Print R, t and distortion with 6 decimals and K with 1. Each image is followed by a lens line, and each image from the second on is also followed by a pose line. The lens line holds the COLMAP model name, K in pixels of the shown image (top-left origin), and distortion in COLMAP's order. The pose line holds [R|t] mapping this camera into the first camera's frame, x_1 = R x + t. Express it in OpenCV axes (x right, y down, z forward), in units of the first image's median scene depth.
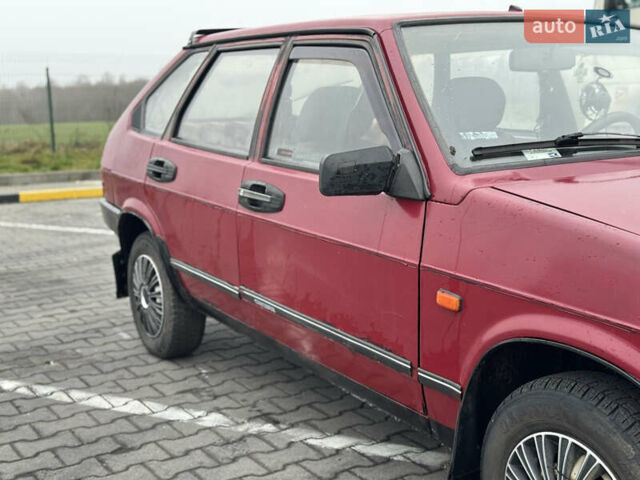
lens RADIAL K [[891.4, 0, 317.5], [0, 891.4, 242.7], [0, 0, 1]] dist [0.124459, -0.007256]
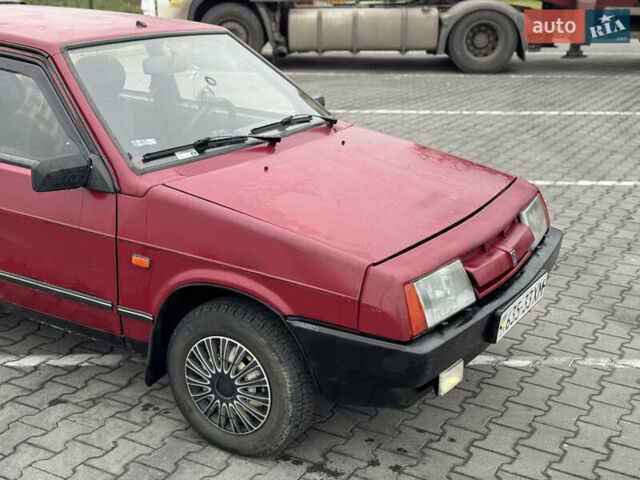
lens RADIAL K [[891.4, 0, 317.5], [0, 891.4, 242.7], [0, 0, 1]] dist [0.124459, -0.007256]
pose [[0.880112, -0.112295, 0.461296, -0.230554], [0.045186, 0.987027, 0.154064, -0.150215], [-0.472612, -0.114749, 0.873768, -0.371434]]
